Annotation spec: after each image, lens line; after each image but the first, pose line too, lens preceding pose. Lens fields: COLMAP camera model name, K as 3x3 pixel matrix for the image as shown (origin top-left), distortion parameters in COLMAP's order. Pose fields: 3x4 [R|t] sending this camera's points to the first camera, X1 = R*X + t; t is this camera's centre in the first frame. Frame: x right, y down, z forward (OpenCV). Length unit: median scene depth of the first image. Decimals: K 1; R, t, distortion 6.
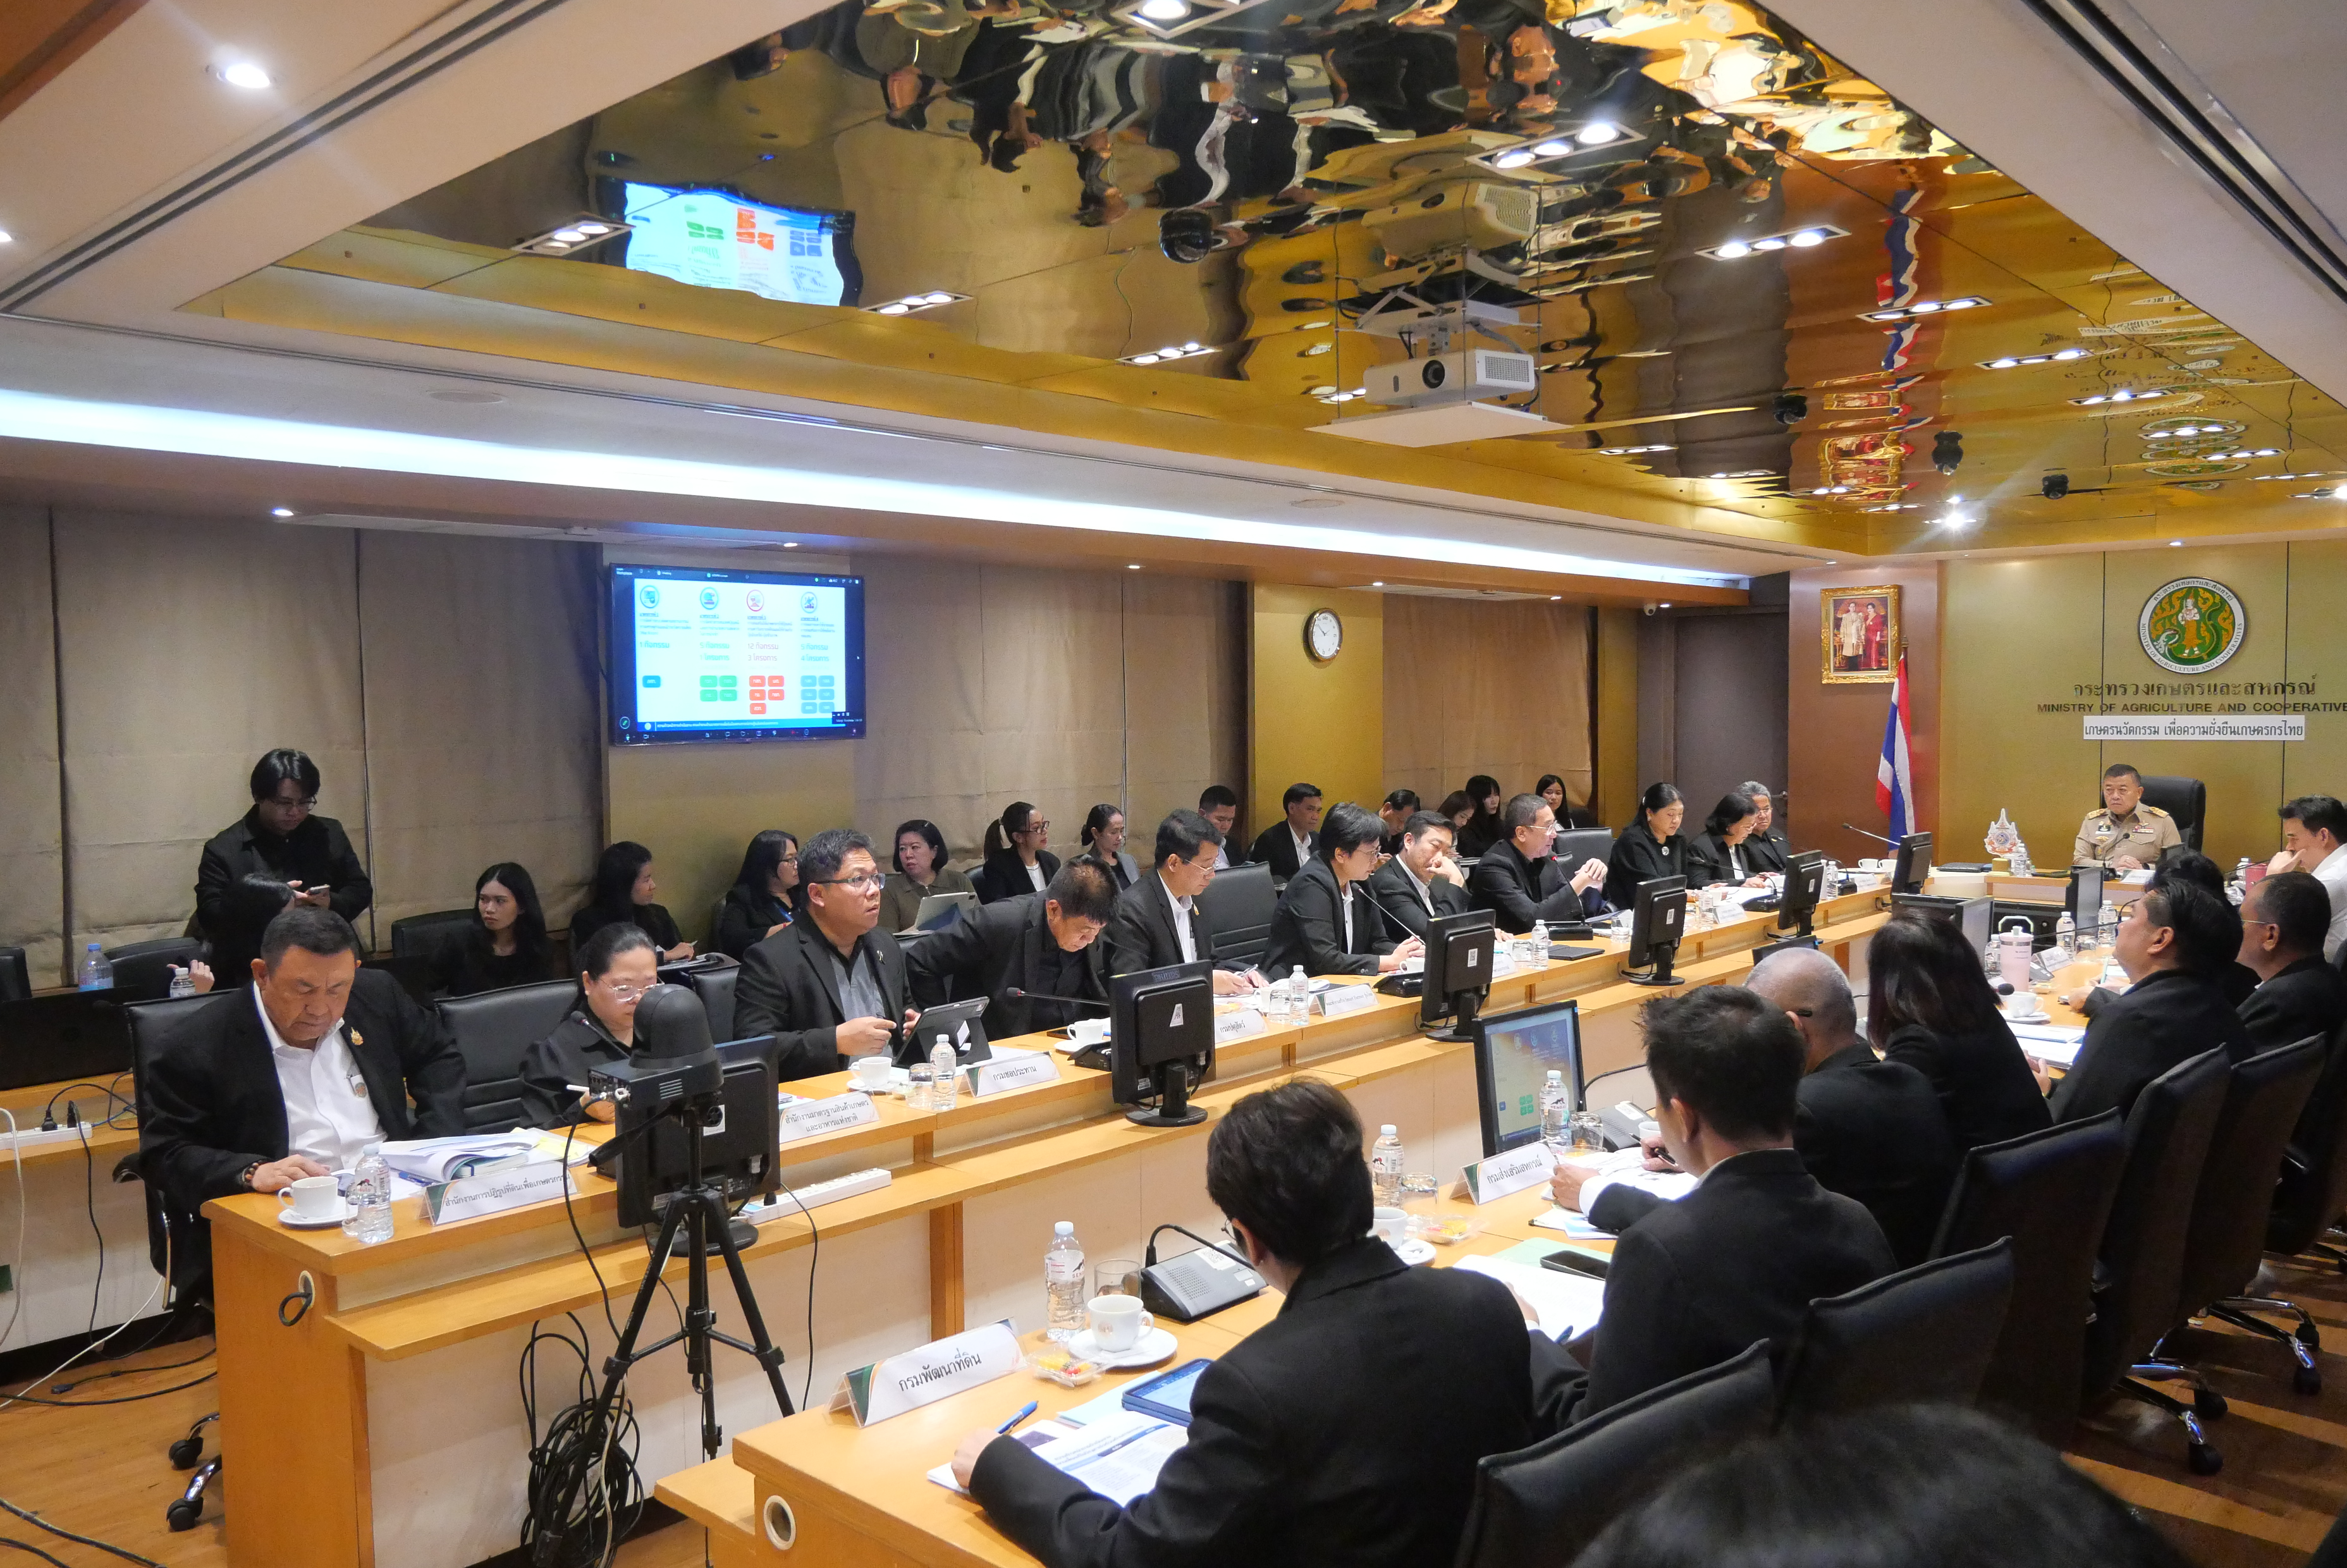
lens RADIAL K [[1774.6, 0, 1173.5], [0, 1774.6, 784.0], [0, 0, 1]] dist [-0.030404, 0.001414]
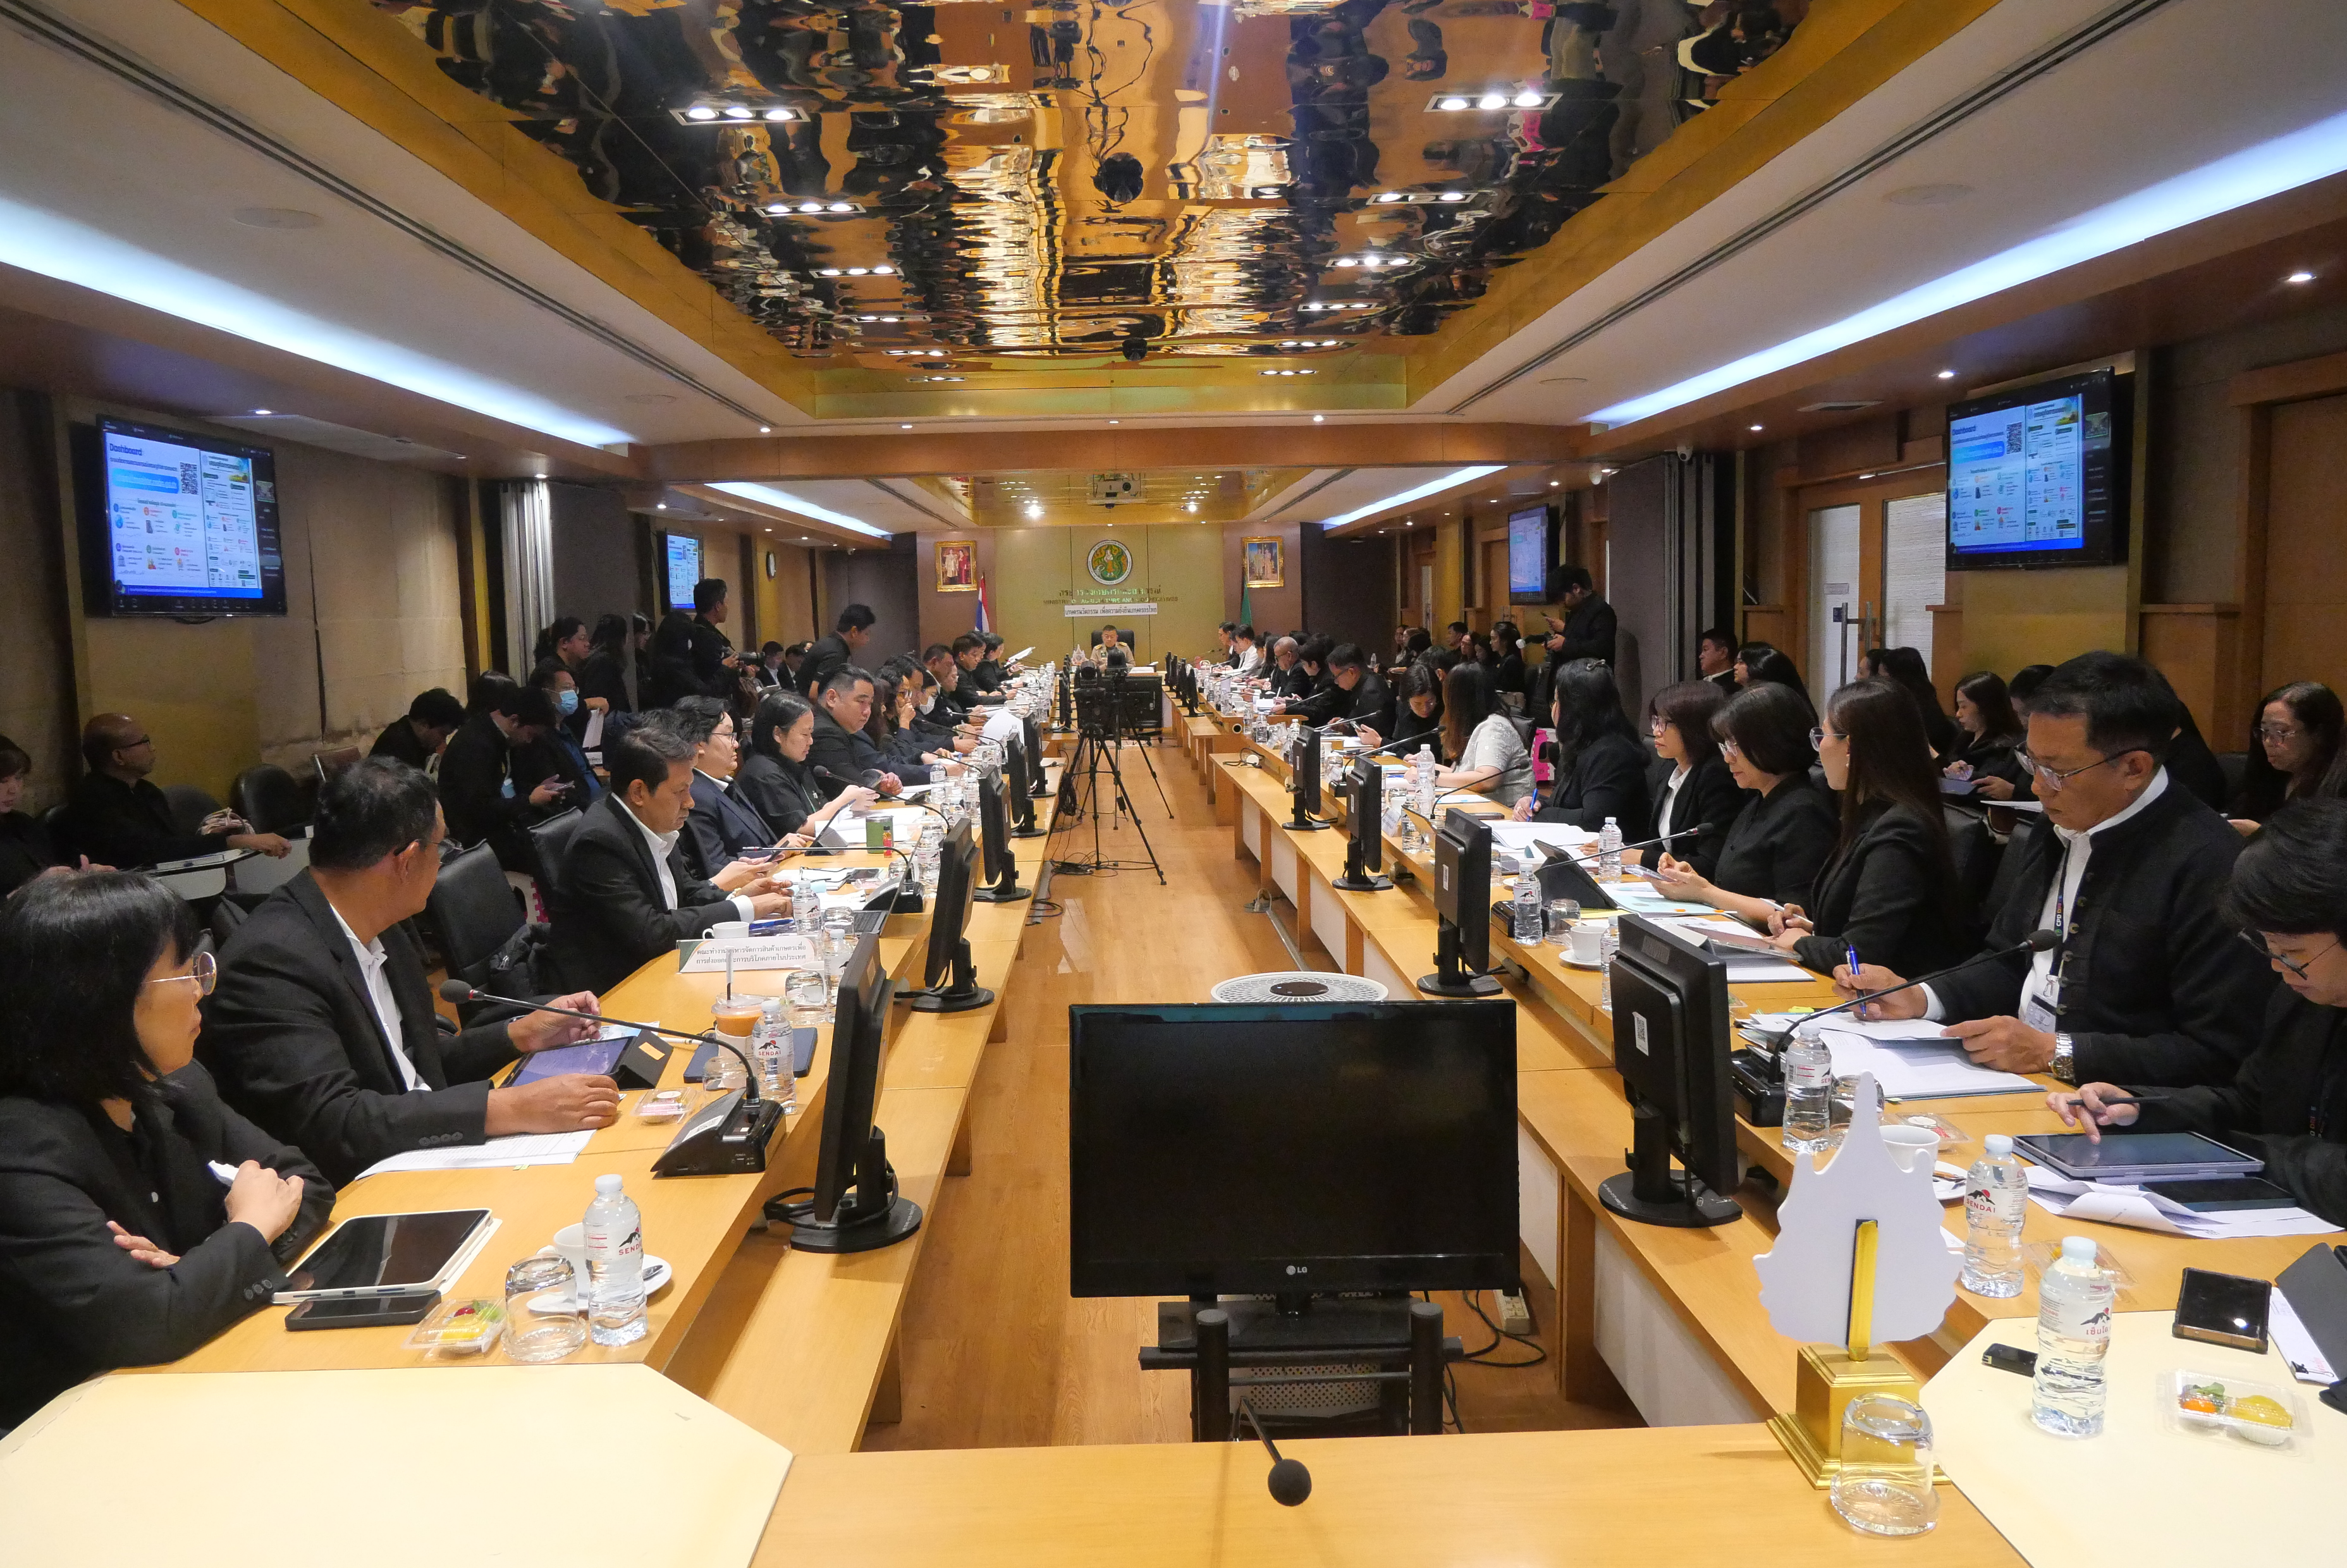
lens RADIAL K [[1706.3, 0, 1153.2], [0, 1706.3, 788.8], [0, 0, 1]] dist [-0.078923, 0.078661]
pose [[0.723742, -0.080526, 0.685356, -0.823087], [0.048337, 0.996644, 0.066057, 0.050153], [-0.688375, -0.014681, 0.725206, -0.546378]]
